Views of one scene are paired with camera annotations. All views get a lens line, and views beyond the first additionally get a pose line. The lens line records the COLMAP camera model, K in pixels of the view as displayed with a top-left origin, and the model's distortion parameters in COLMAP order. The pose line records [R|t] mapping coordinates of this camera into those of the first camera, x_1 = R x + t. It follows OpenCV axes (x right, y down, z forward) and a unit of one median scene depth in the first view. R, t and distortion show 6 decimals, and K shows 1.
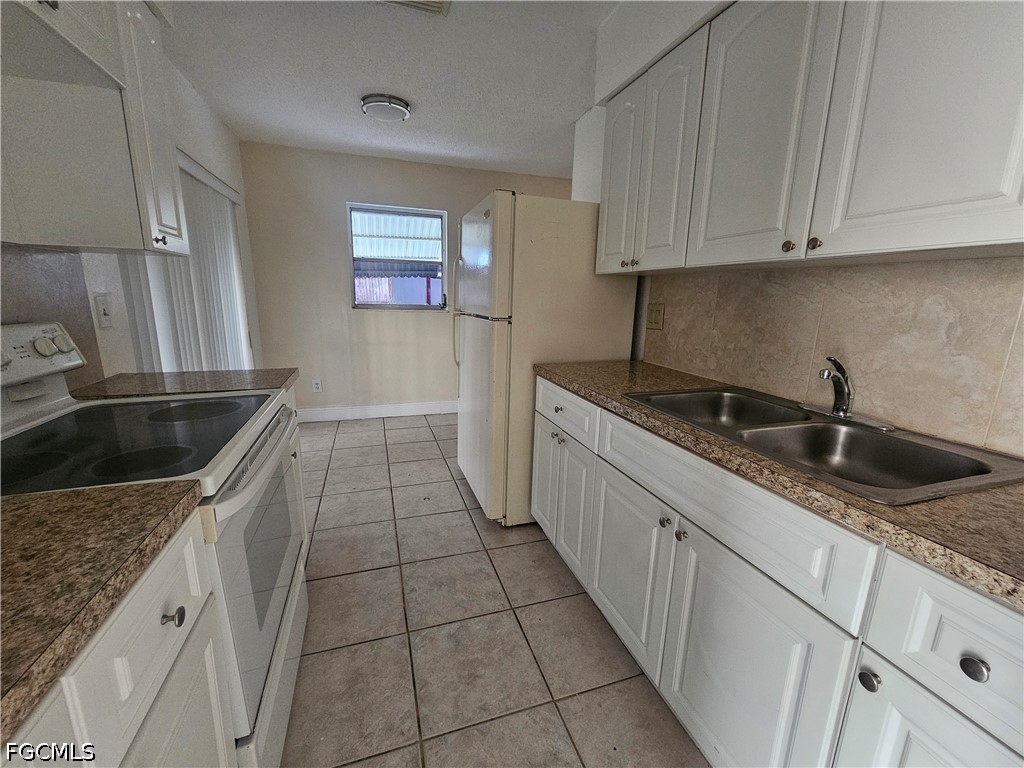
lens RADIAL K [[420.3, 0, 512.2], [0, 420.3, 387.7], [0, 0, 1]] dist [-0.000994, -0.000346]
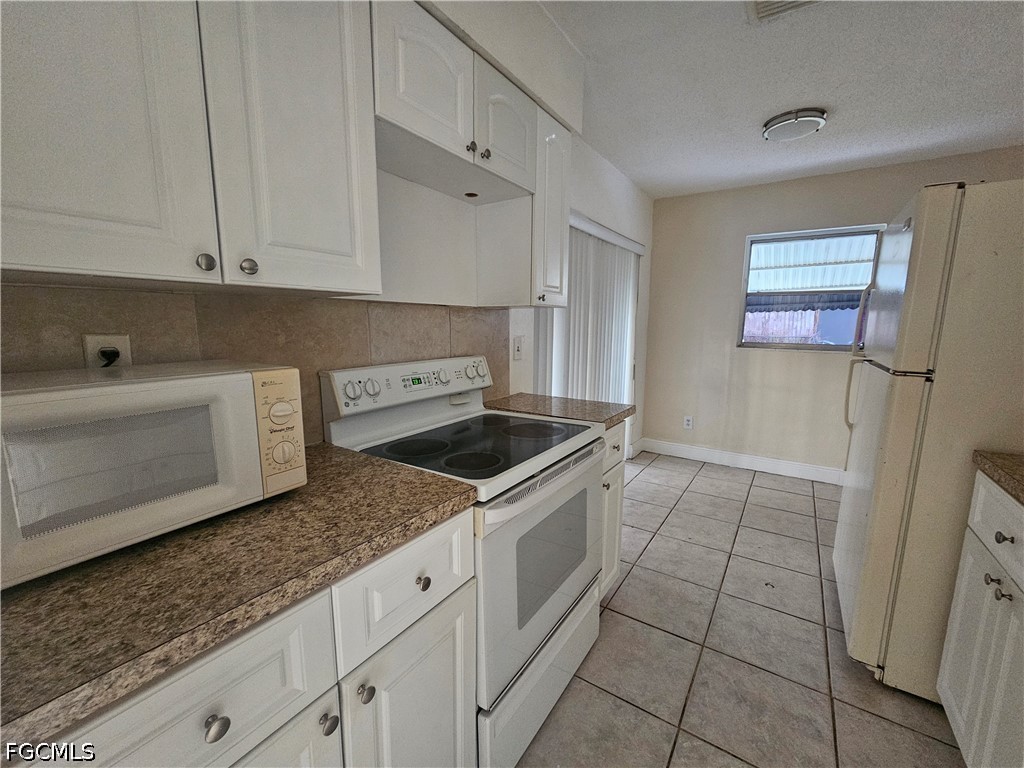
lens RADIAL K [[420.3, 0, 512.2], [0, 420.3, 387.7], [0, 0, 1]] dist [-0.000994, -0.000346]
pose [[0.609484, 0.101437, -0.786282, 0.137483], [-0.162661, 0.986681, 0.001204, -0.045148], [0.775932, 0.127163, 0.617866, 0.110990]]
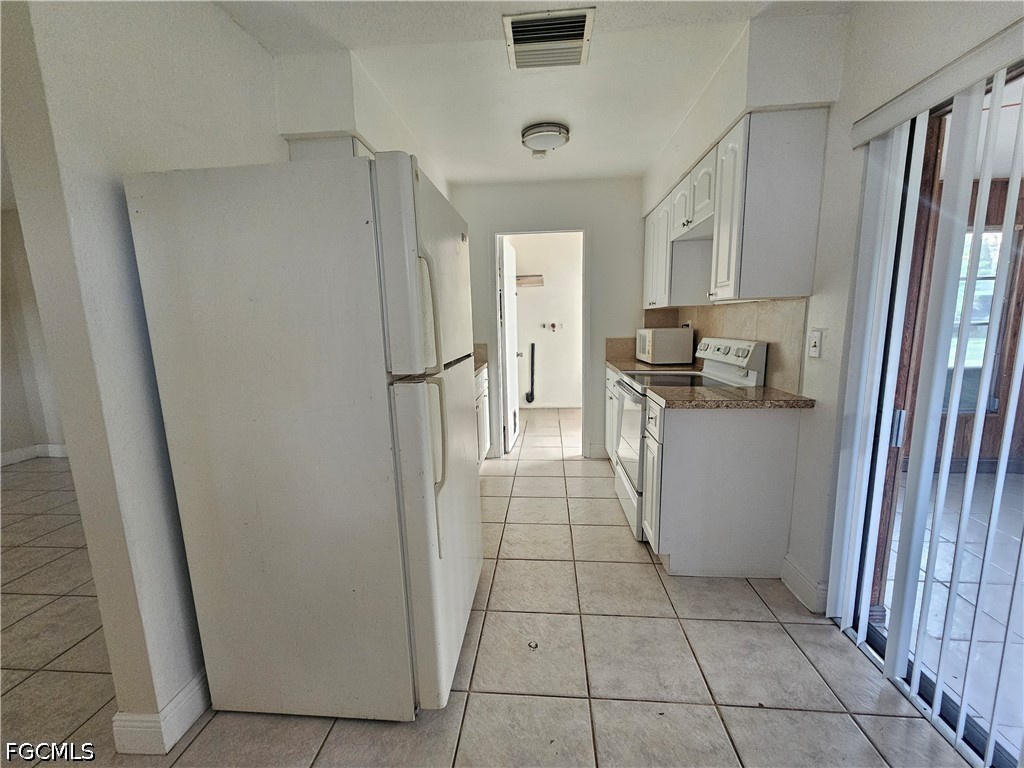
lens RADIAL K [[420.3, 0, 512.2], [0, 420.3, 387.7], [0, 0, 1]] dist [-0.000994, -0.000346]
pose [[-0.919316, -0.066624, 0.387839, -0.604053], [0.082843, 0.930711, 0.356249, -0.506926], [-0.384701, 0.359636, -0.850099, 2.158094]]
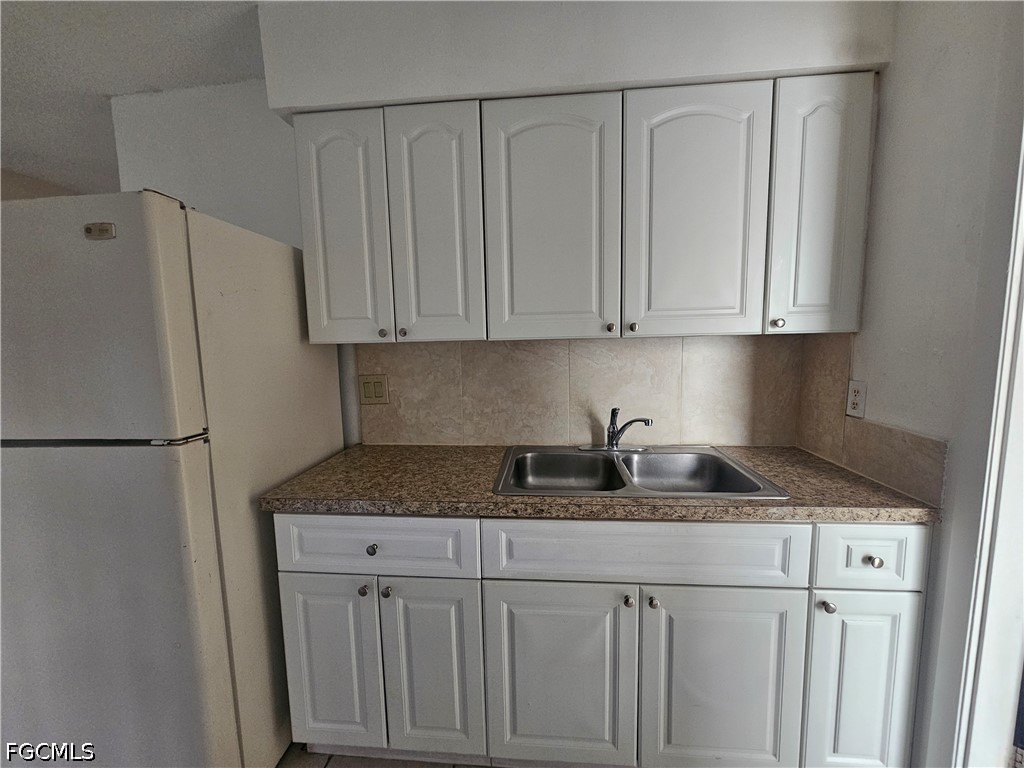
lens RADIAL K [[420.3, 0, 512.2], [0, 420.3, 387.7], [0, 0, 1]] dist [-0.000994, -0.000346]
pose [[0.398335, -0.137432, 0.906886, -0.391700], [0.227172, 0.972690, 0.047623, -0.189644], [-0.888663, 0.187049, 0.418677, 0.507686]]
